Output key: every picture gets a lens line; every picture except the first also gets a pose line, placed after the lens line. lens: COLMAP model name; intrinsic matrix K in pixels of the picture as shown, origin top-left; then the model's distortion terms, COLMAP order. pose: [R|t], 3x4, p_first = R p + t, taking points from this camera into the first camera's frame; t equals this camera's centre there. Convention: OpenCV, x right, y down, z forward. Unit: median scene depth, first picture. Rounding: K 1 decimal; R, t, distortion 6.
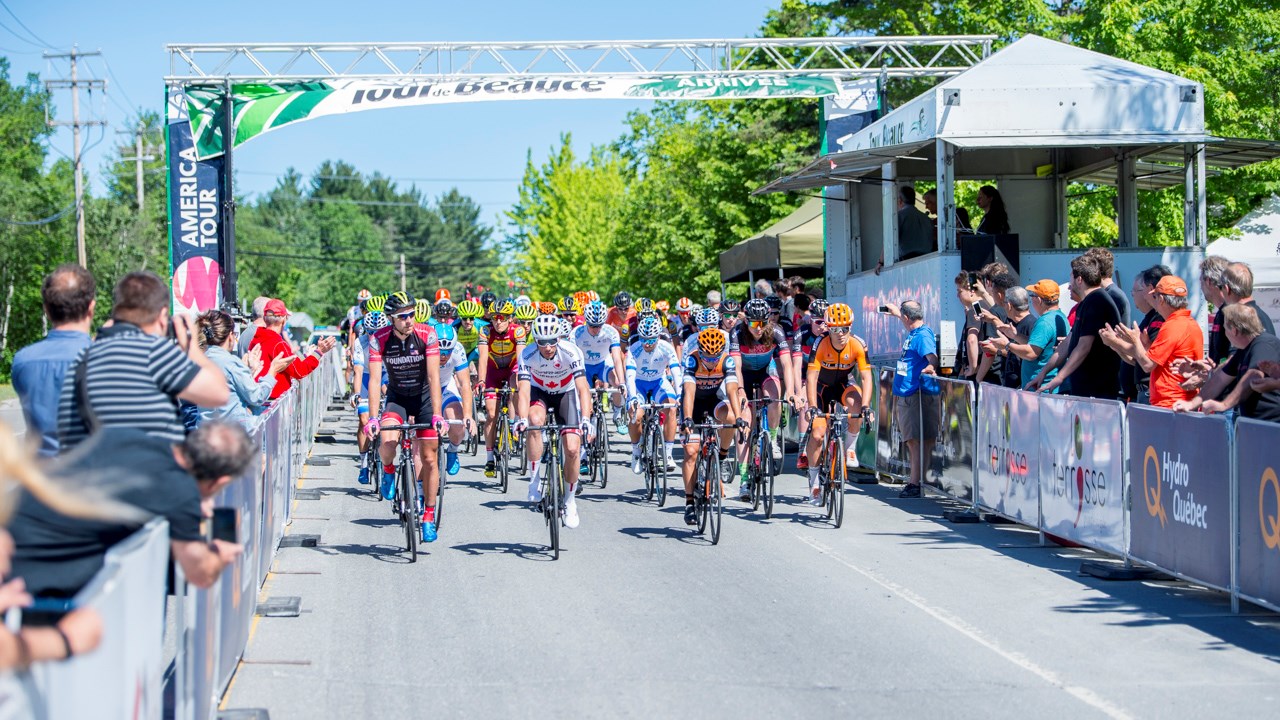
lens RADIAL K [[9134.1, 0, 640.4], [0, 9134.1, 365.2], [0, 0, 1]] dist [1.417045, 0.000000]
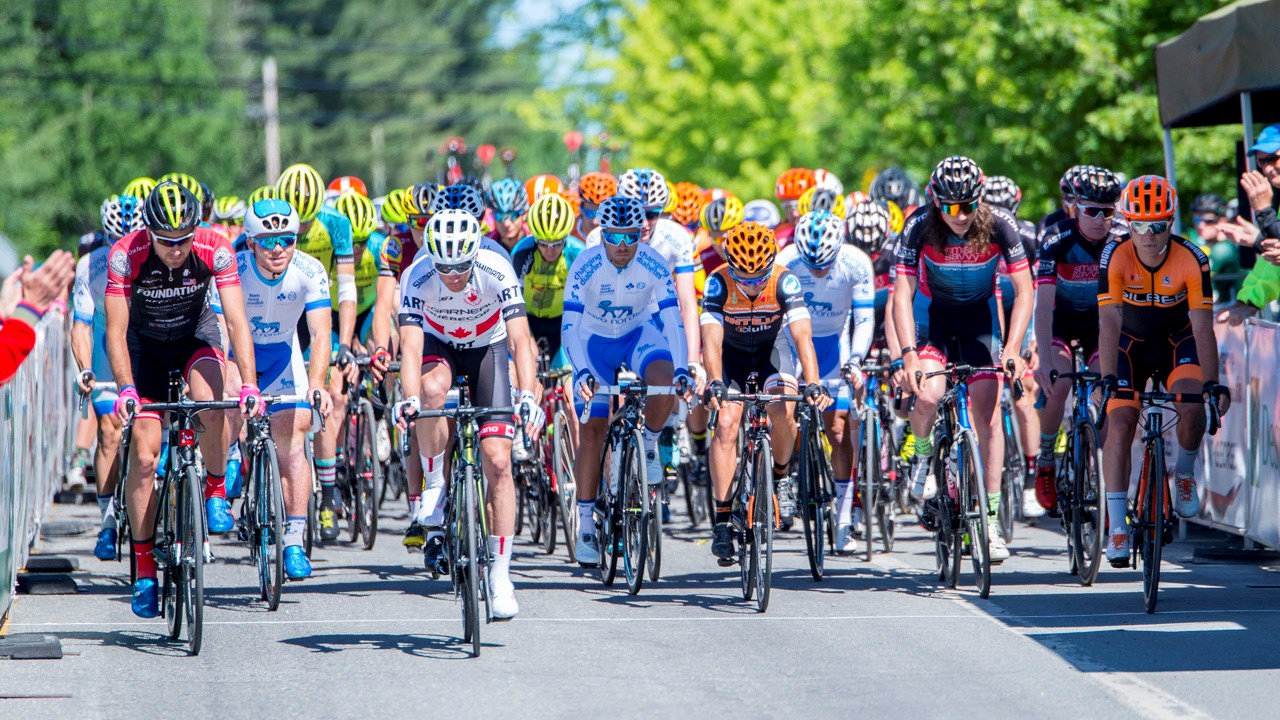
lens RADIAL K [[9134.1, 0, 644.1], [0, 9134.1, 348.0], [0, 0, 1]] dist [1.417045, 0.000000]
pose [[0.998944, -0.013455, 0.043928, -0.027225], [0.012717, 0.999774, 0.017034, -0.006817], [-0.044147, -0.016457, 0.998889, 0.642466]]
